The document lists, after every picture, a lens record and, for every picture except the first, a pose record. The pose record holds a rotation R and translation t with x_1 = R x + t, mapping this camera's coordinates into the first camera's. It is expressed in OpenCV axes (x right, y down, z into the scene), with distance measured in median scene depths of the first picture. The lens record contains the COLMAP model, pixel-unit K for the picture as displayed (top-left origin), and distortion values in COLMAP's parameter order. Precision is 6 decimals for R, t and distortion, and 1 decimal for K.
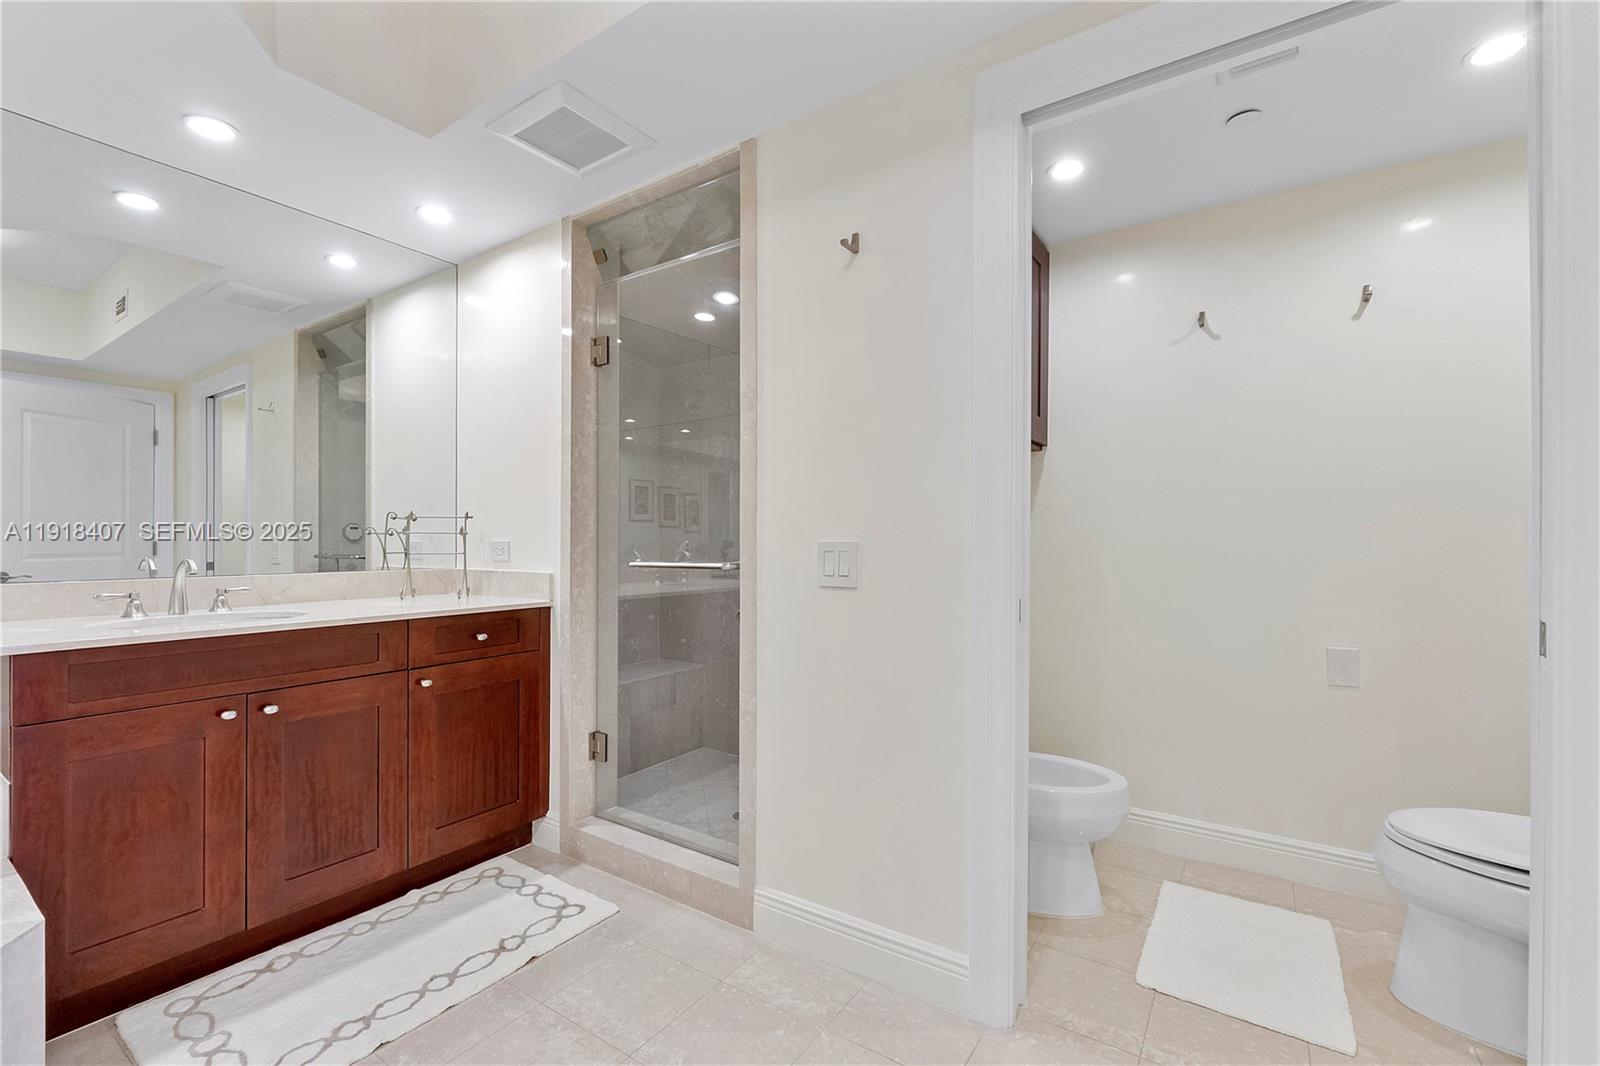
lens RADIAL K [[677.8, 0, 802.4], [0, 677.8, 534.5], [0, 0, 1]] dist [-0.011718, 0.000348]
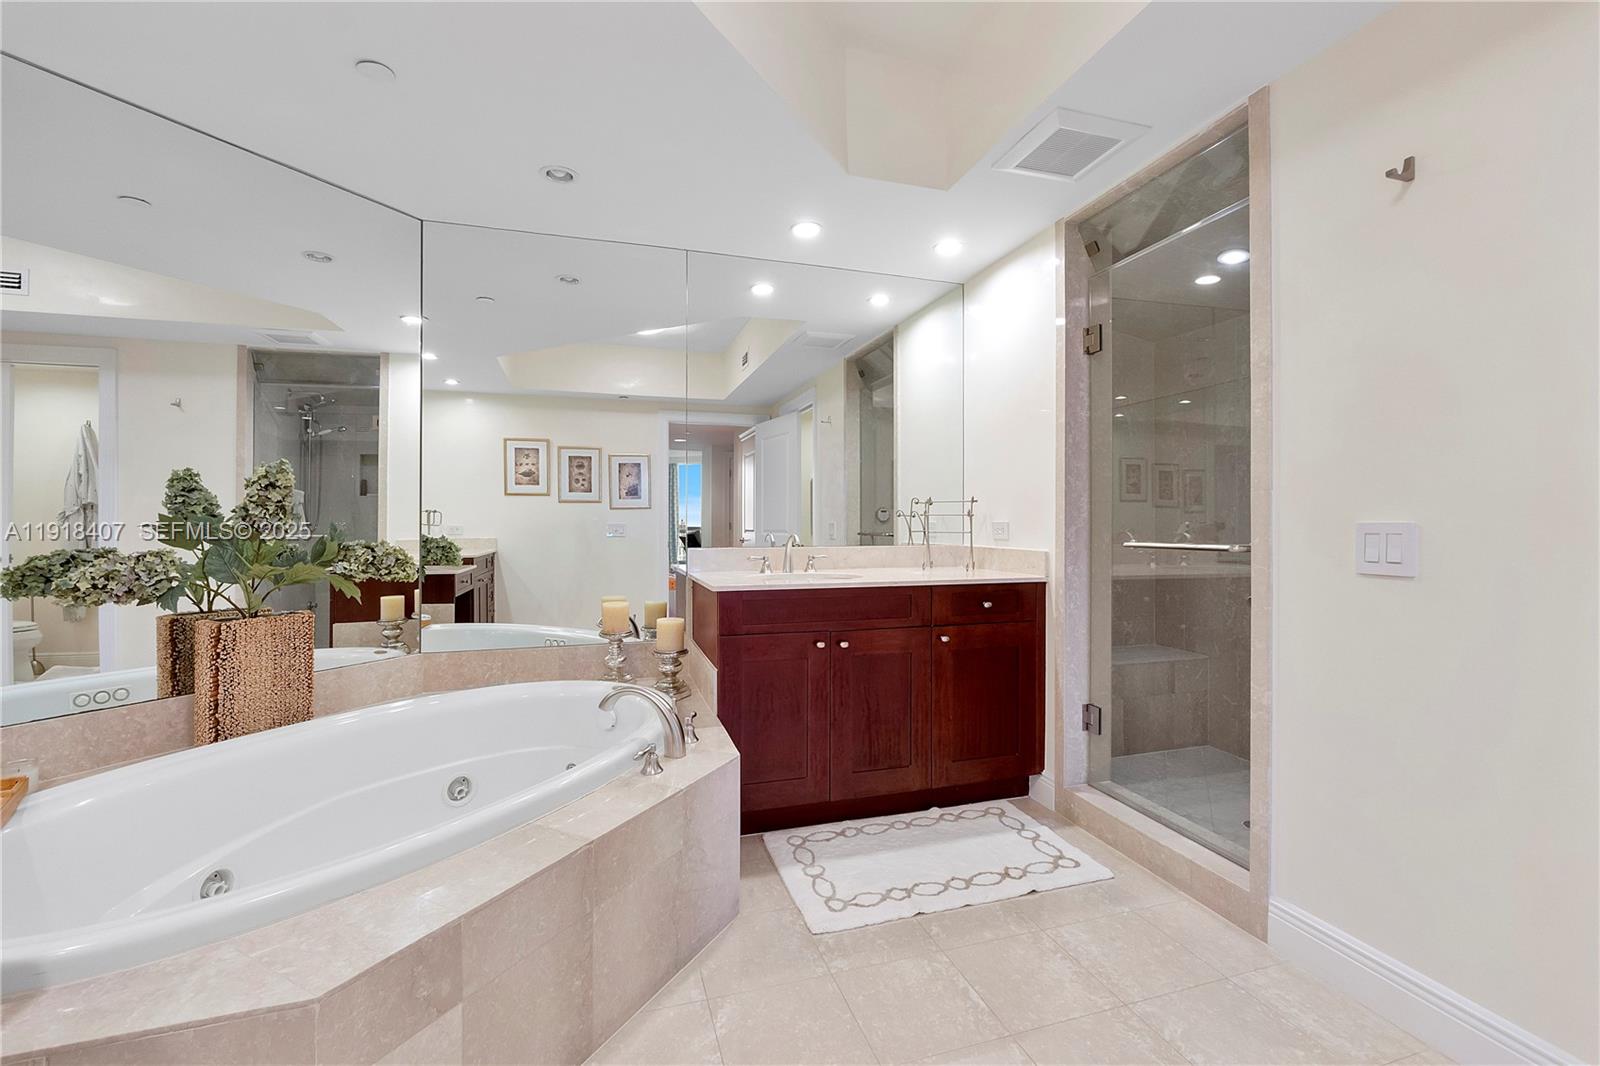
lens RADIAL K [[678.8, 0, 812.7], [0, 678.8, 519.5], [0, 0, 1]] dist [-0.003292, -0.000230]
pose [[0.781387, -0.001213, -0.624045, 0.016938], [0.004738, 0.999981, 0.003989, 0.000057], [0.624029, -0.006073, 0.781378, -0.094726]]
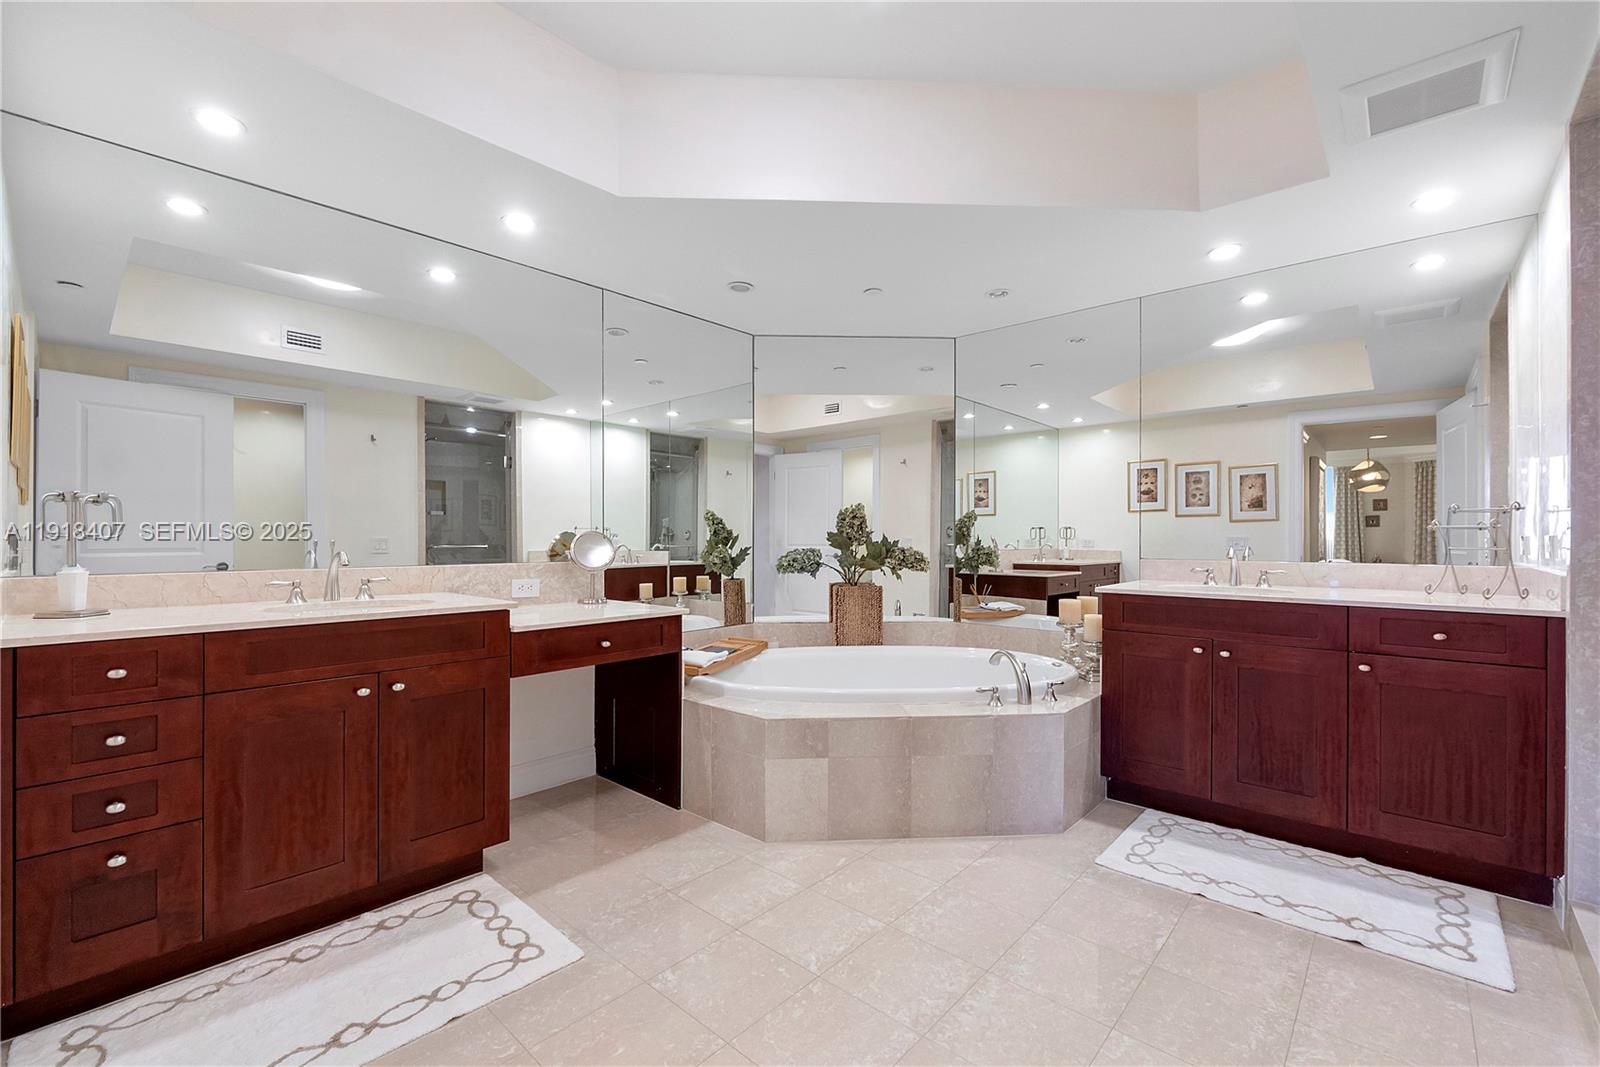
lens RADIAL K [[677.8, 0, 802.4], [0, 677.8, 535.0], [0, 0, 1]] dist [-0.011718, 0.000348]
pose [[-0.139042, -0.000882, -0.990286, 0.599286], [0.008970, 0.999957, -0.002150, 0.003605], [0.990246, -0.009182, -0.139028, 0.257642]]
